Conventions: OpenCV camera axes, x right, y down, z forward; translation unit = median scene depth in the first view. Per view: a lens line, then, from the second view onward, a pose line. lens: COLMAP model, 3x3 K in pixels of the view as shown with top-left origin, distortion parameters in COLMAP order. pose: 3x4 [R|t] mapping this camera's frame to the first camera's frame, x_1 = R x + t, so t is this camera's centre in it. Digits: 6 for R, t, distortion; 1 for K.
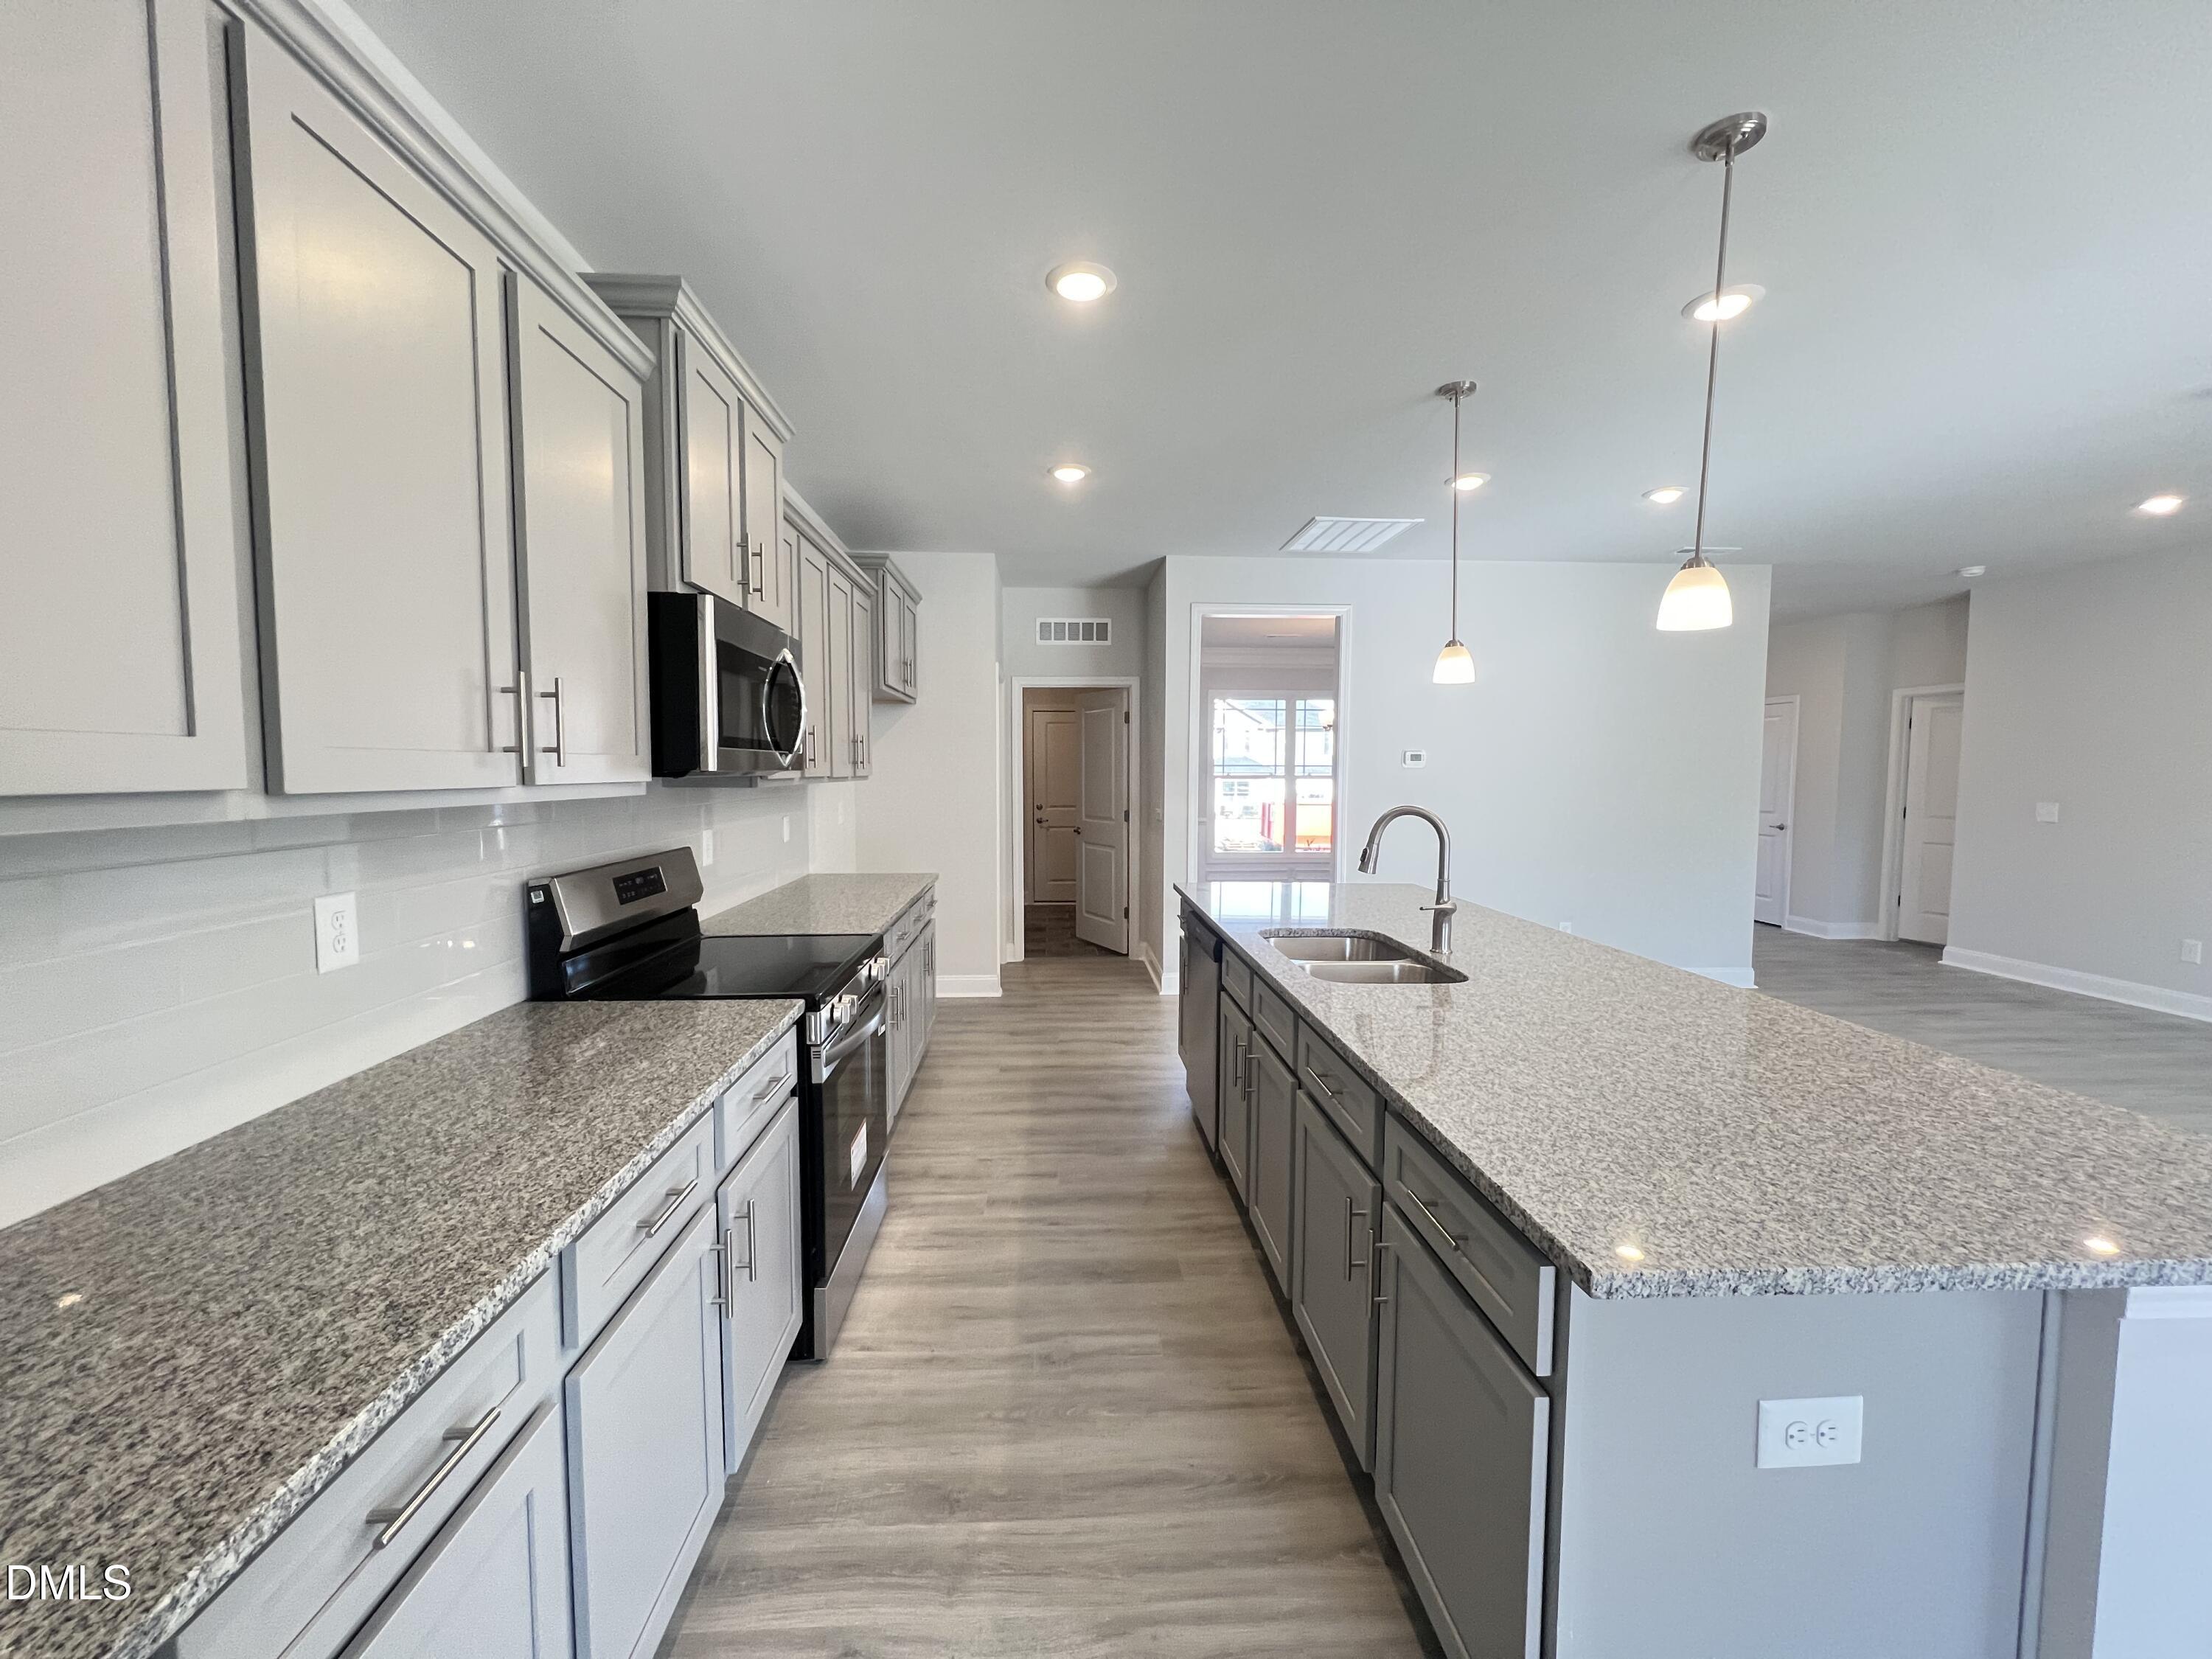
lens RADIAL K [[884.2, 0, 1100.3], [0, 884.2, 821.3], [0, 0, 1]] dist [-0.001651, -0.000205]
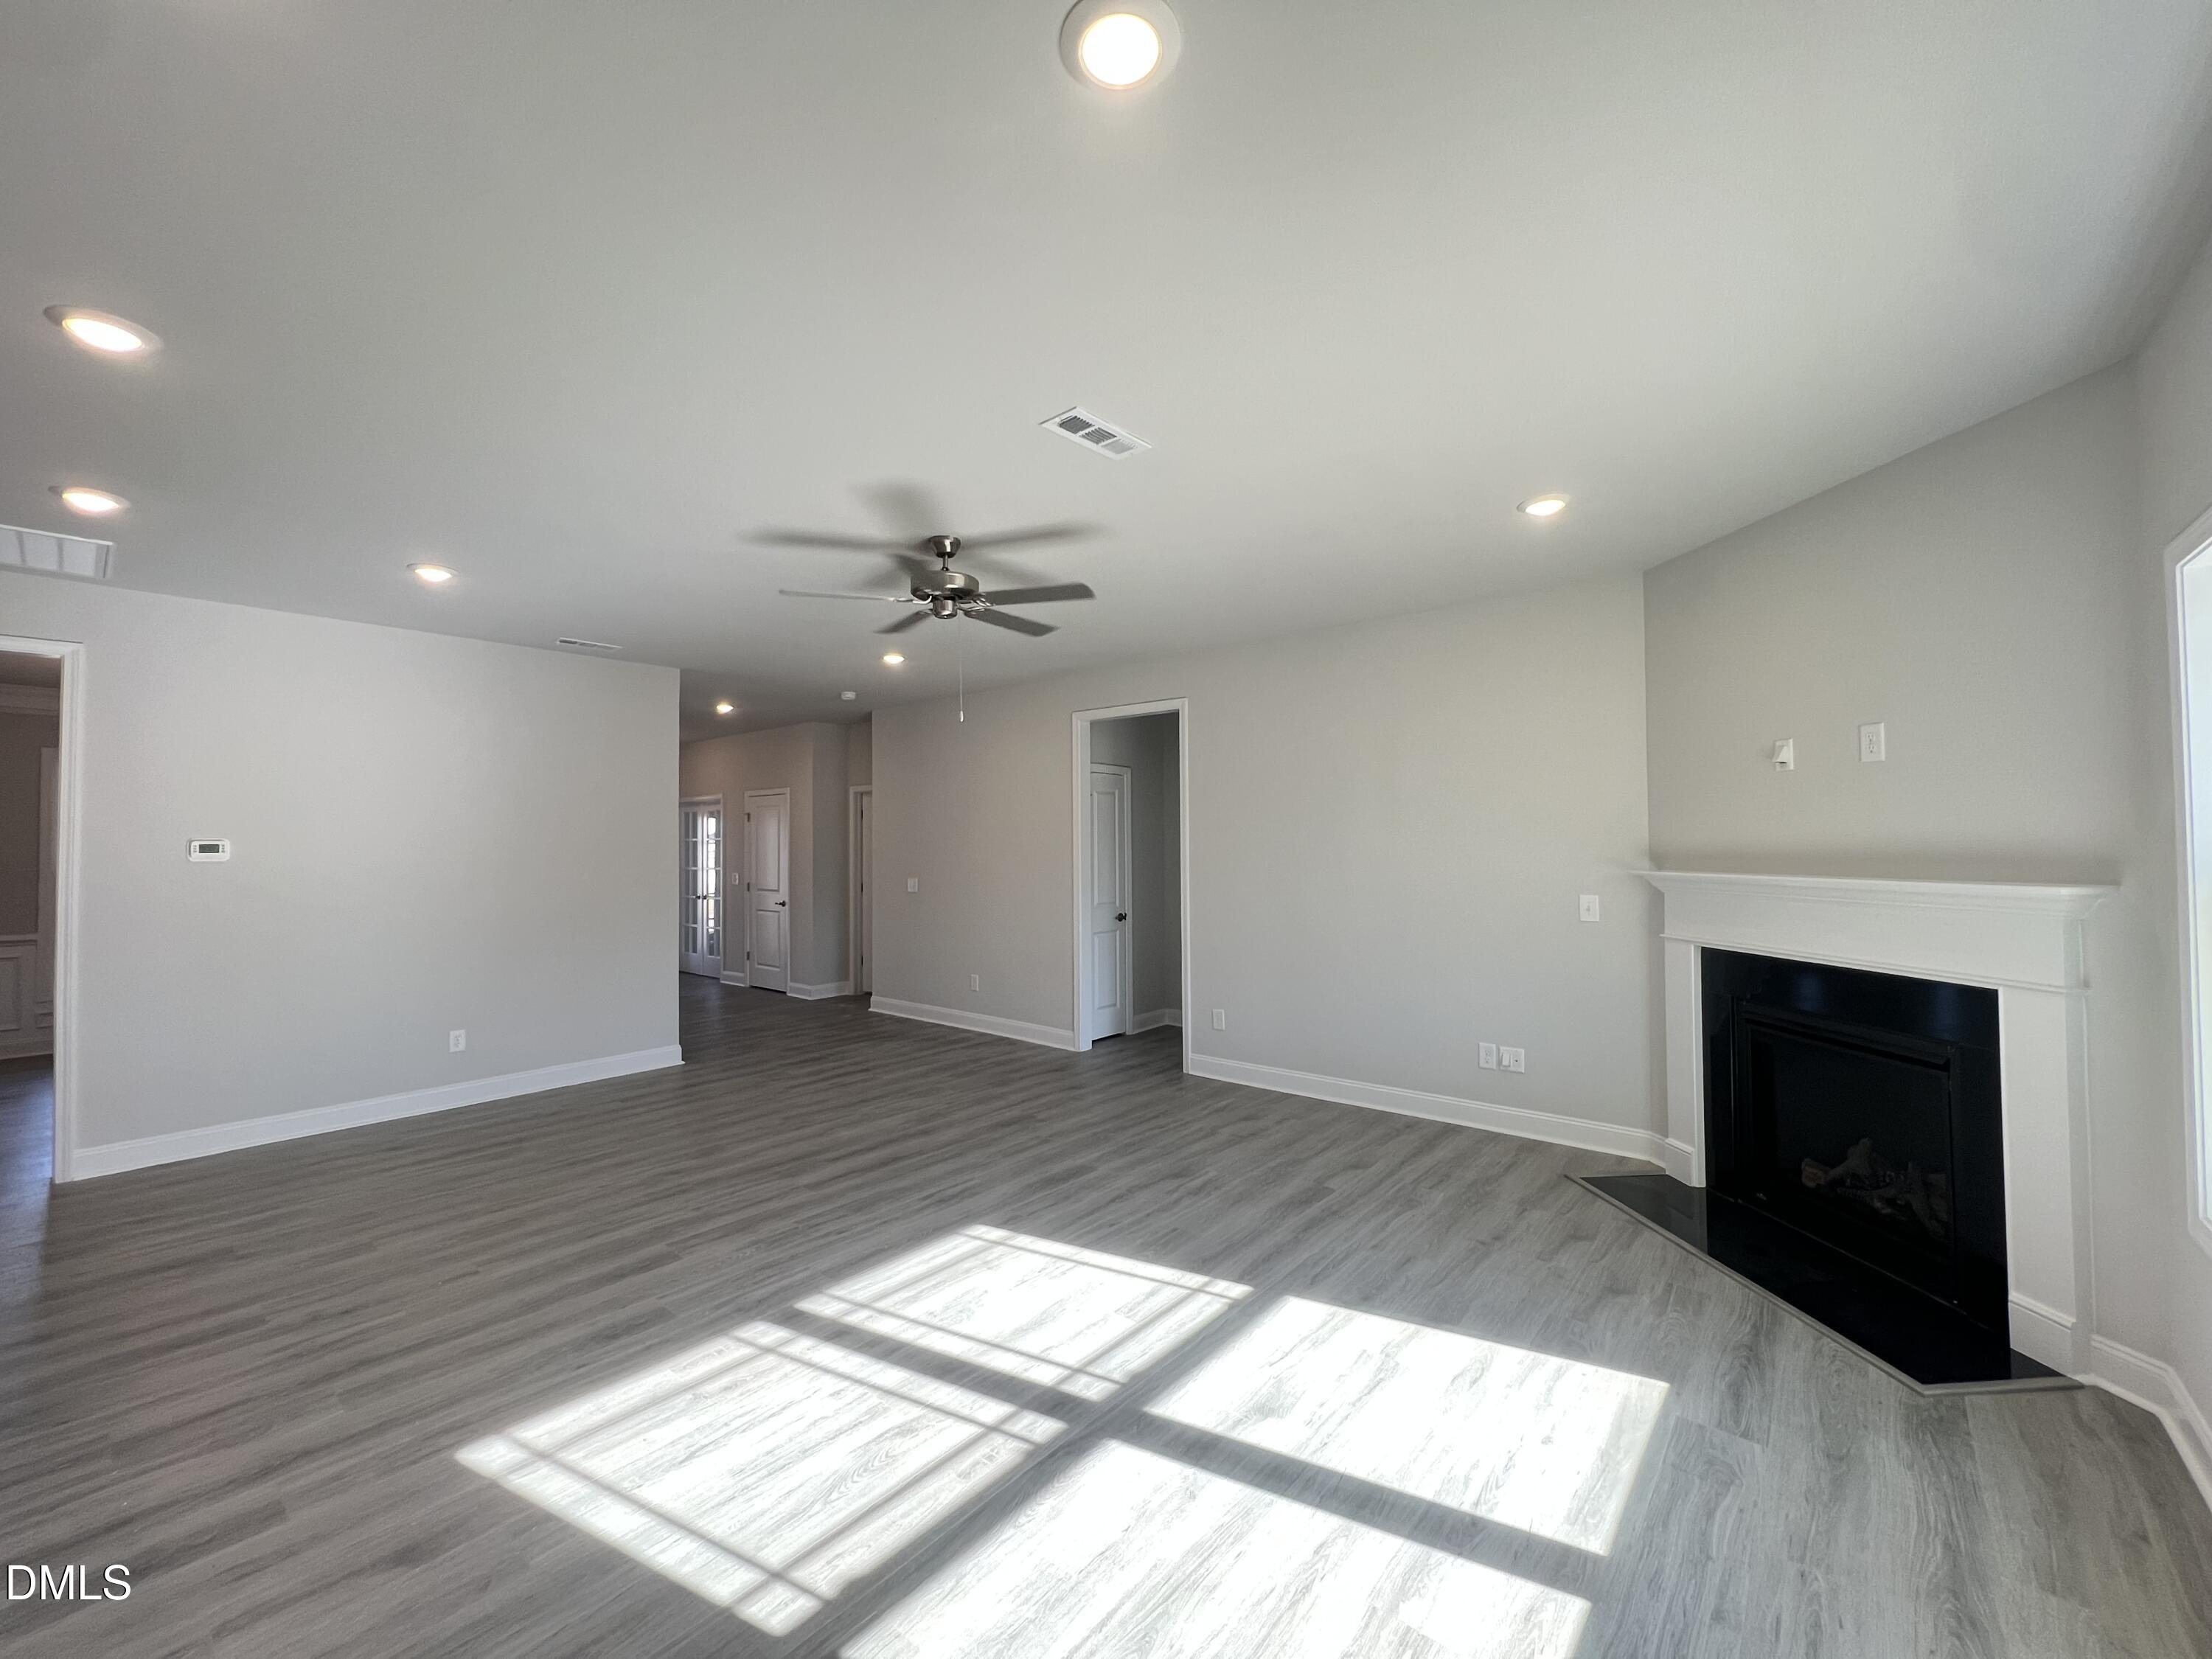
lens RADIAL K [[881.2, 0, 1093.2], [0, 881.2, 823.0], [0, 0, 1]] dist [-0.001987, -0.000574]
pose [[0.691838, 0.010187, 0.721981, 0.783182], [0.054647, 0.996294, -0.066423, -0.000038], [-0.719982, 0.085408, 0.688718, -0.236709]]
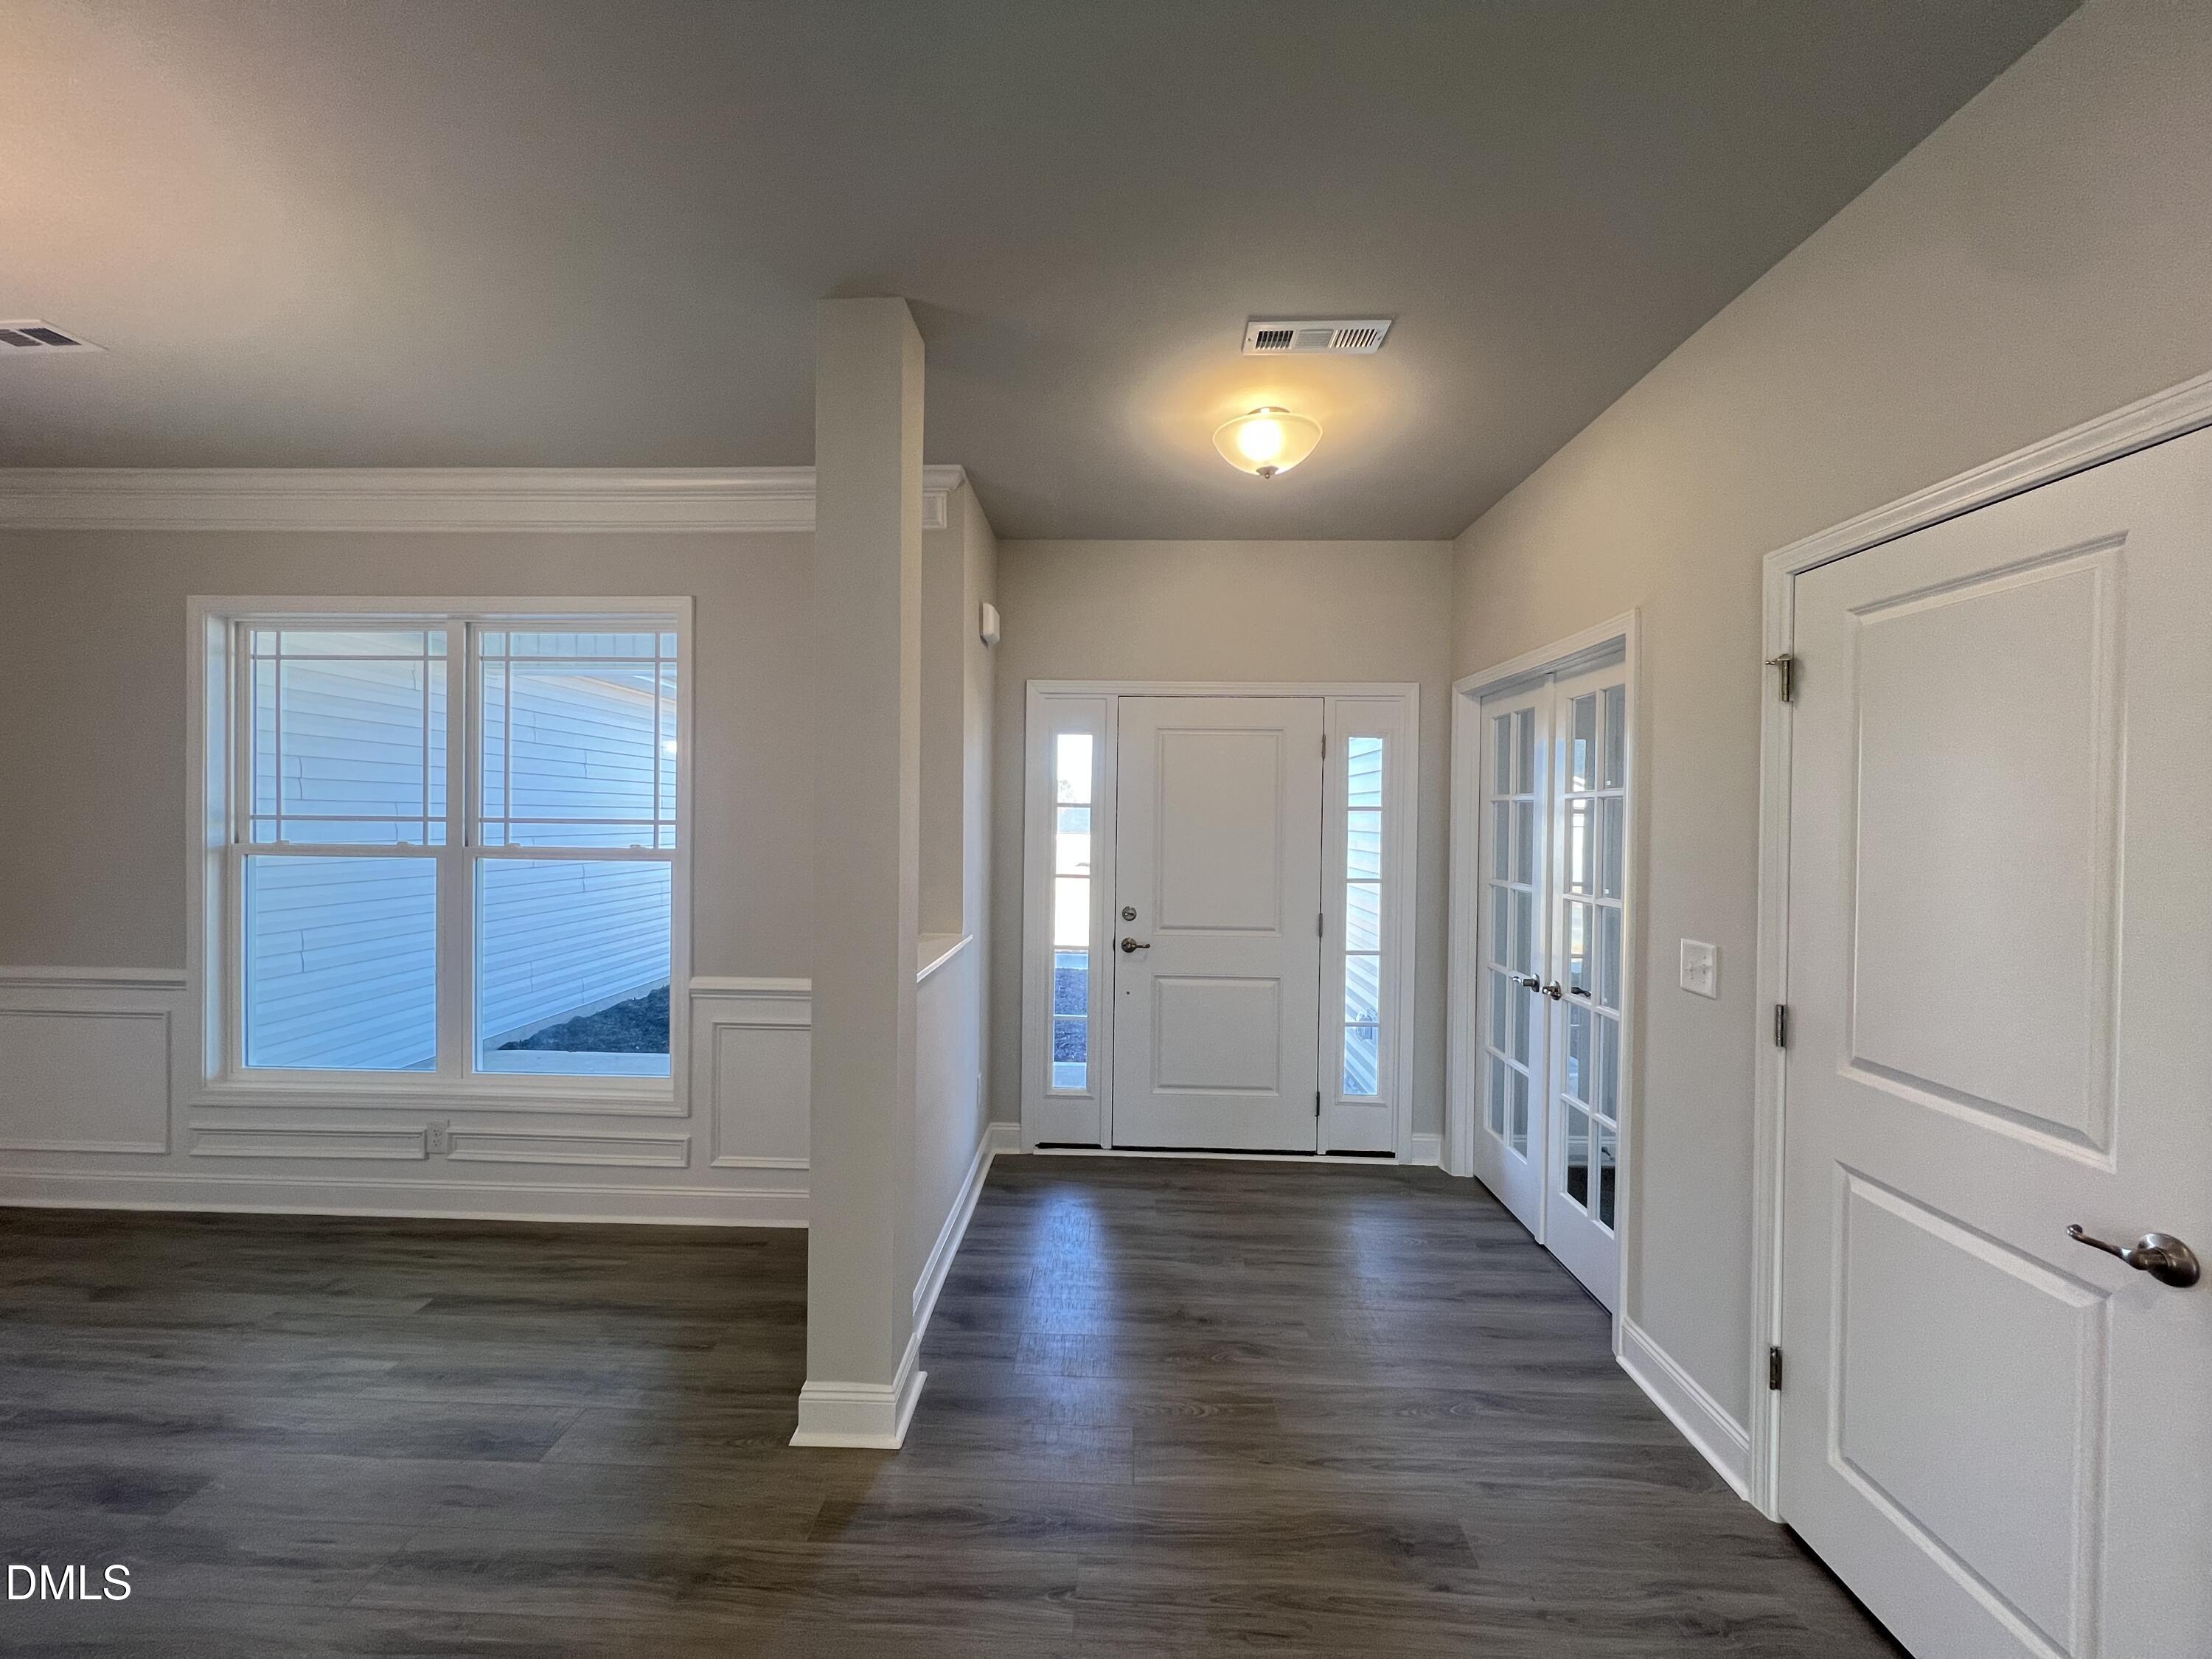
lens RADIAL K [[884.1, 0, 1099.5], [0, 884.1, 825.4], [0, 0, 1]] dist [-0.001976, 0.000306]
pose [[0.996149, 0.010102, -0.087090, 2.048984], [-0.014789, 0.998467, -0.053341, -0.190889], [0.086417, 0.054423, 0.994771, 2.821283]]
